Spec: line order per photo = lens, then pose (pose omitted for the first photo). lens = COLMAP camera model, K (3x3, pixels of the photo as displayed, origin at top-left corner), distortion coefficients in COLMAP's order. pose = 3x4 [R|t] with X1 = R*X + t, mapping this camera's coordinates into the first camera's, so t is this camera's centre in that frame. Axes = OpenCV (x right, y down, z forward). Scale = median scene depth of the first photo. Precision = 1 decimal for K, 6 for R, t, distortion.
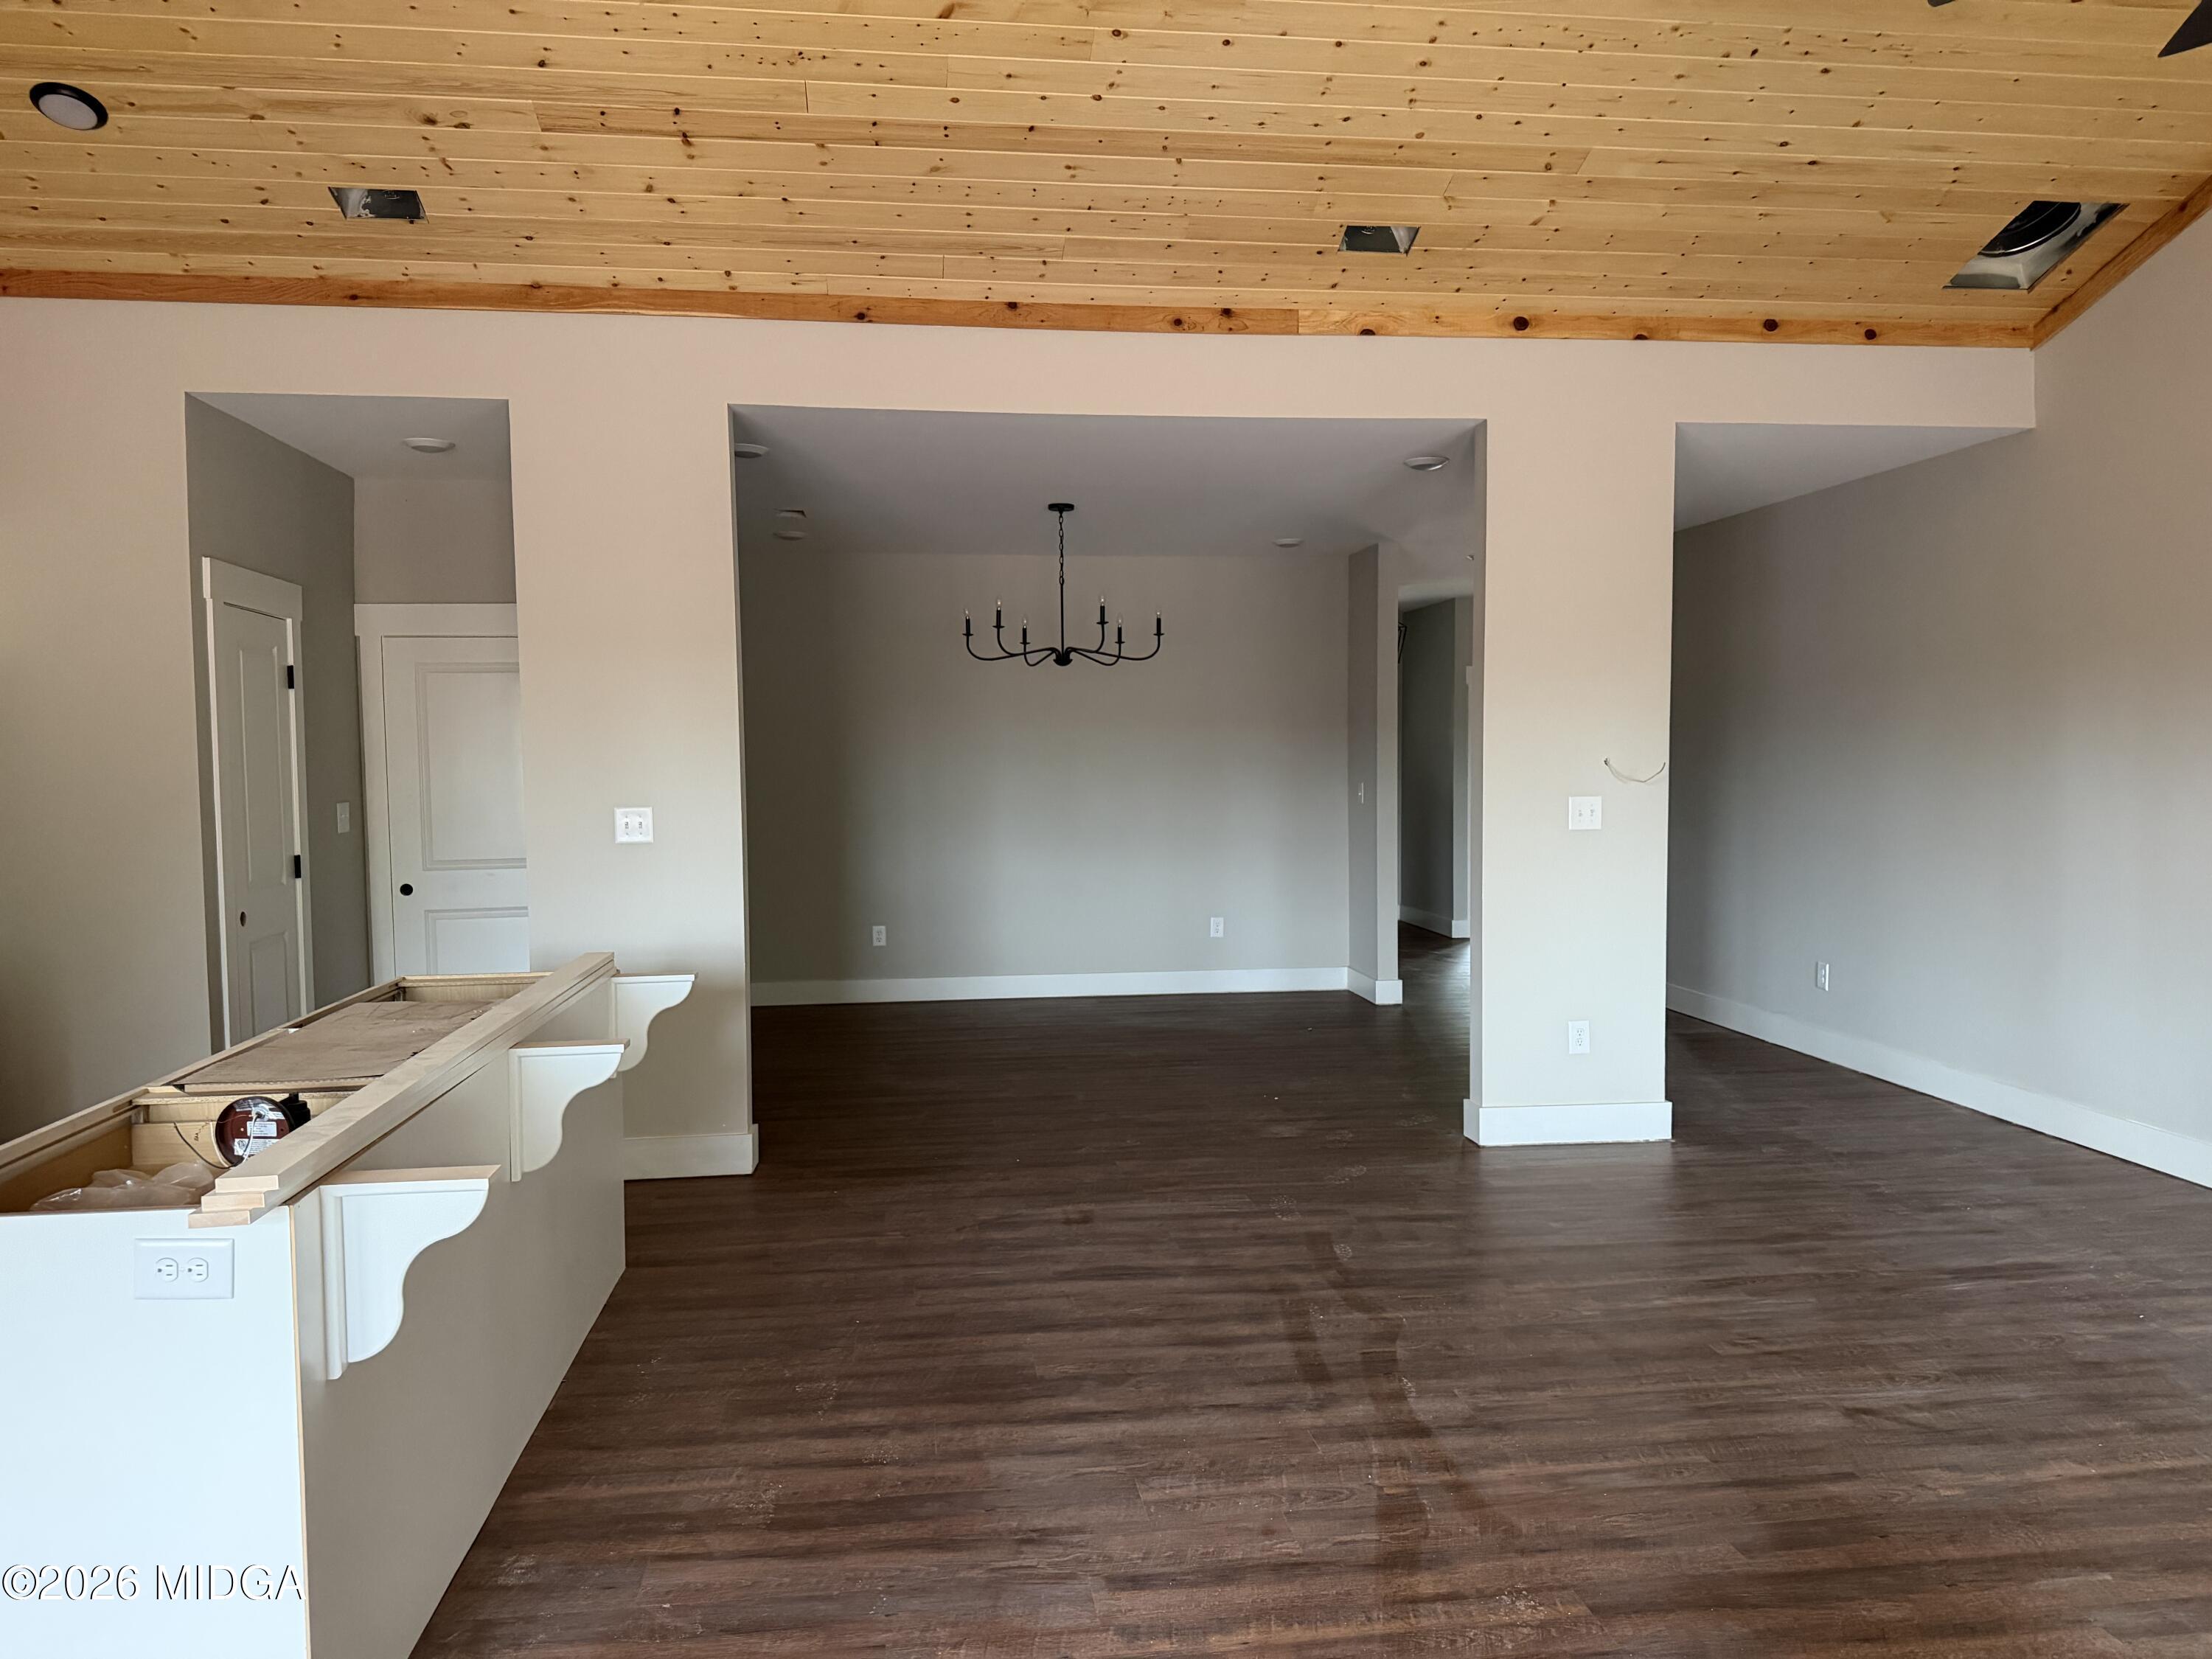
lens RADIAL K [[1532.8, 0, 1086.3], [0, 1532.8, 846.6], [0, 0, 1]] dist [0.032270, -0.036657]
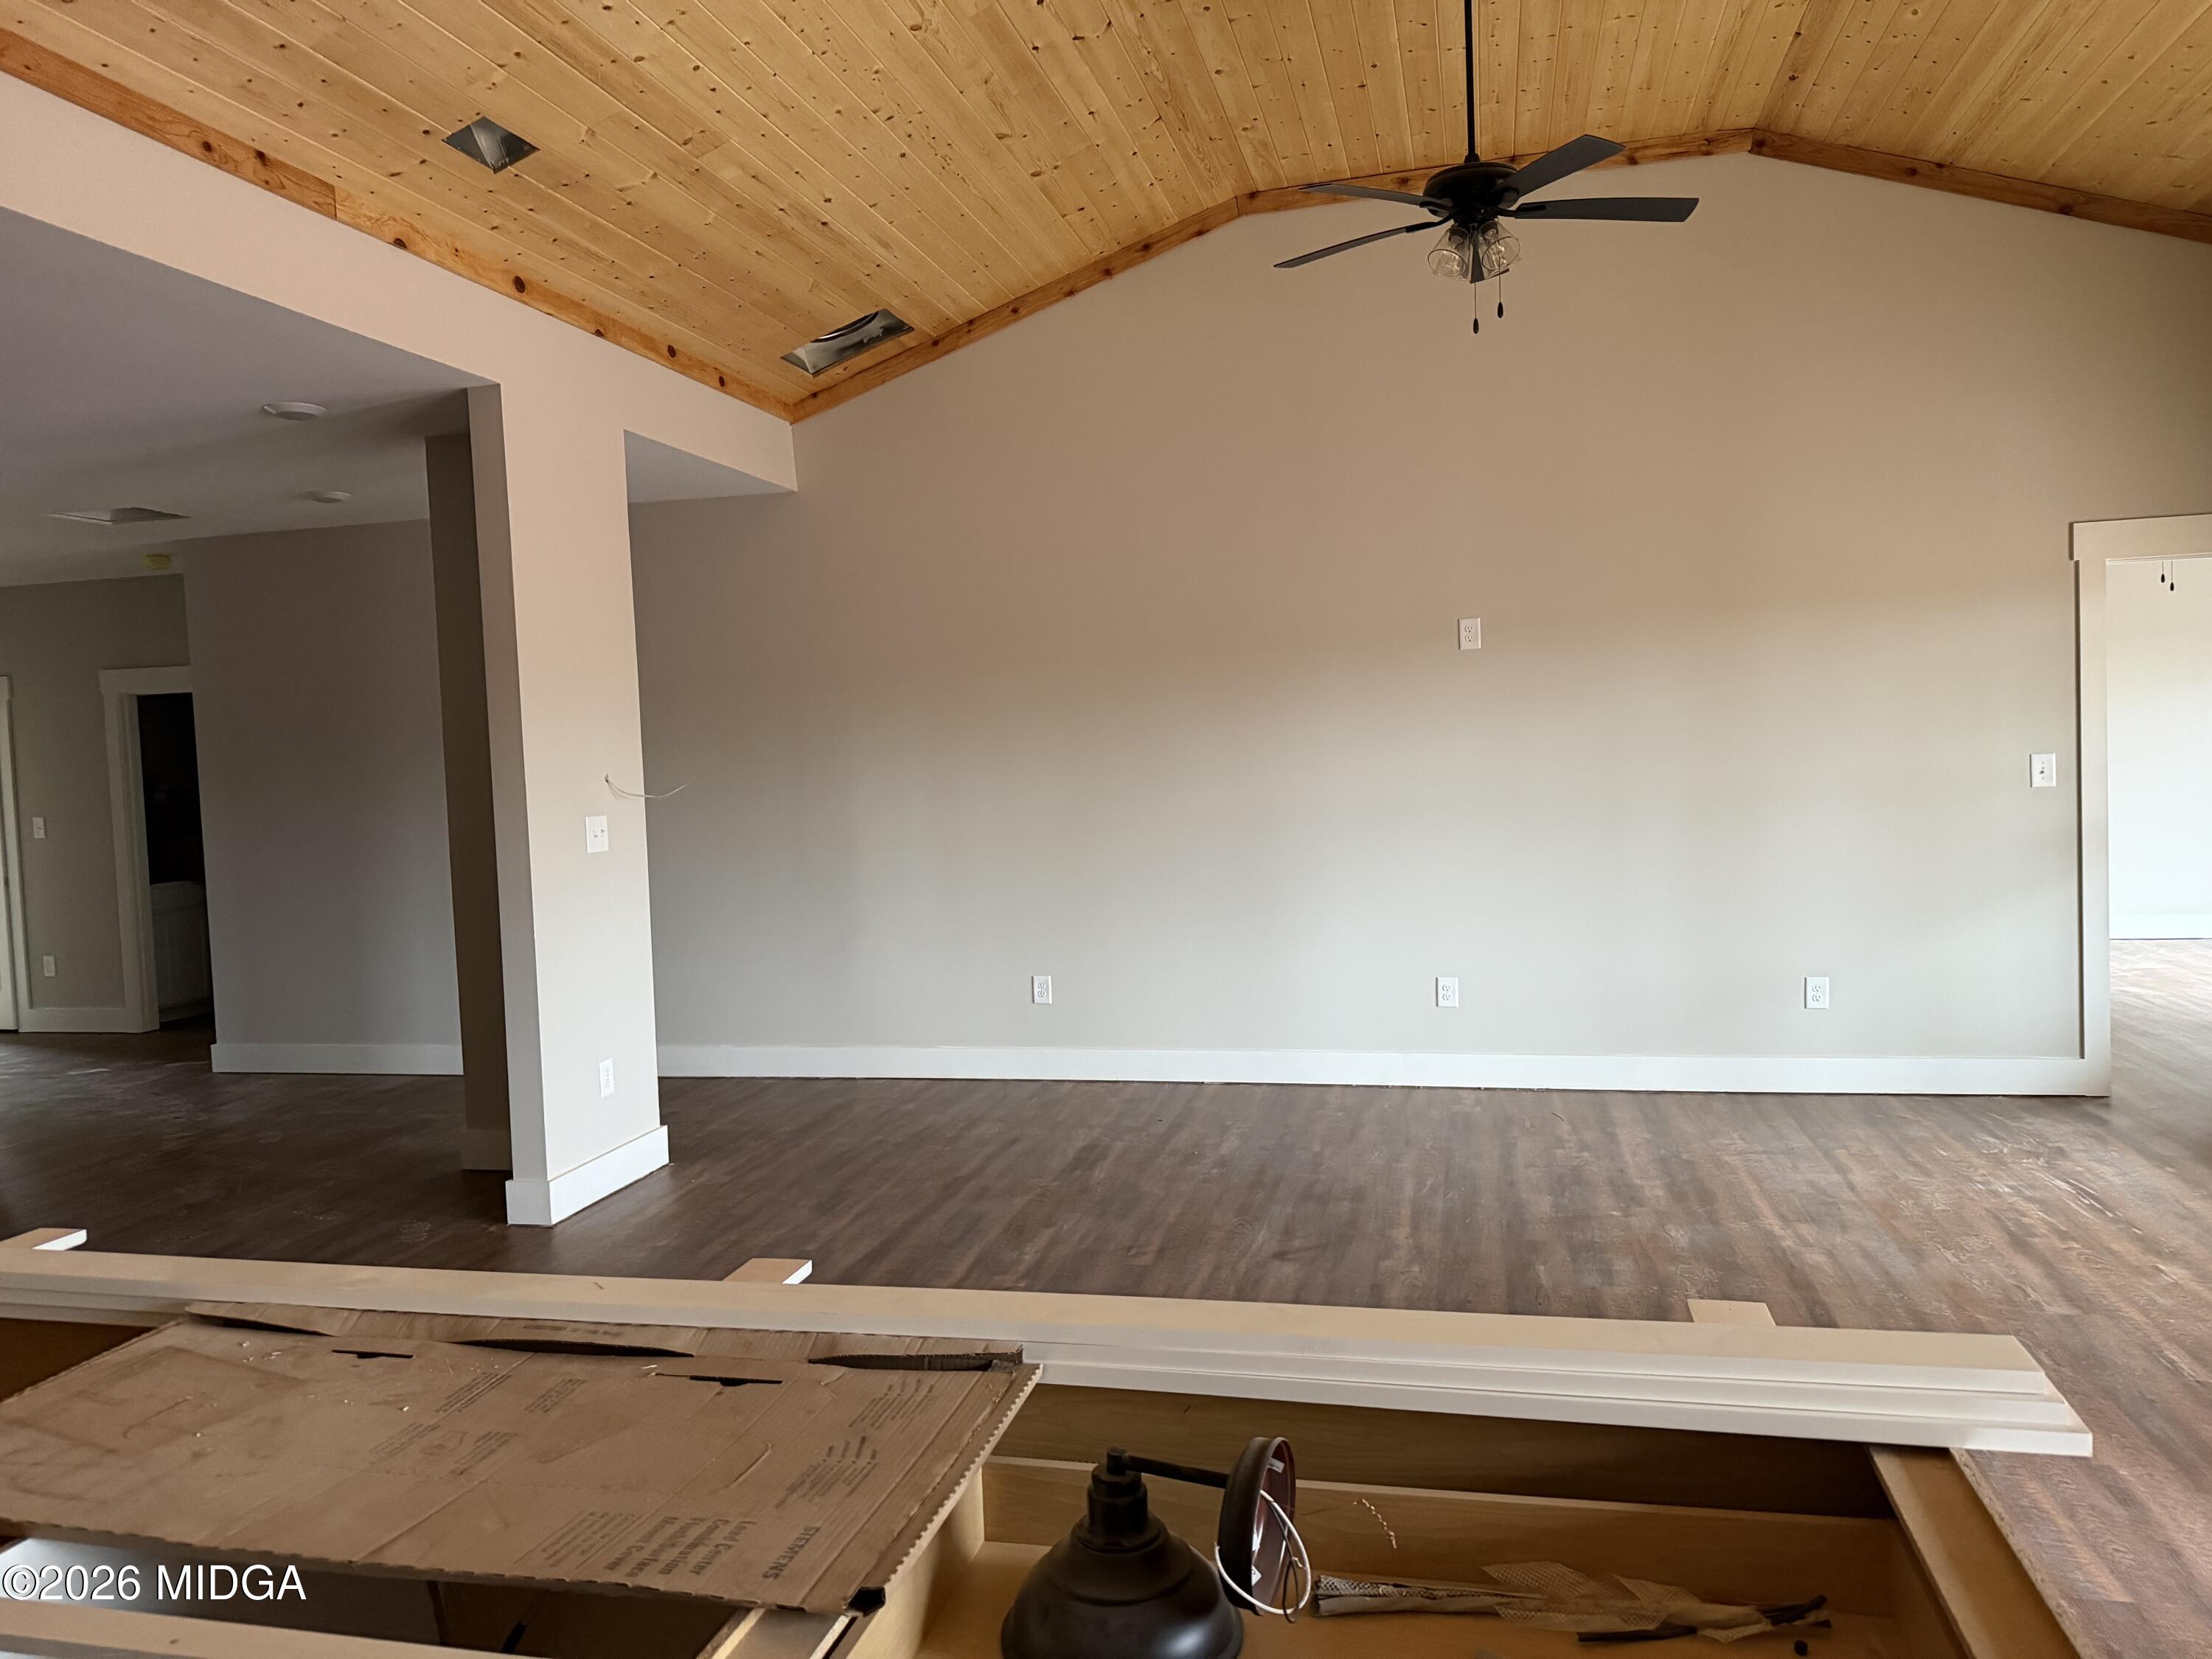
lens RADIAL K [[1532.8, 0, 1107.0], [0, 1532.8, 843.0], [0, 0, 1]] dist [0.032270, -0.036657]
pose [[0.357919, -0.062974, 0.931627, -0.467700], [0.089794, 0.995420, 0.032789, -0.021003], [-0.929425, 0.071919, 0.361935, 0.414485]]
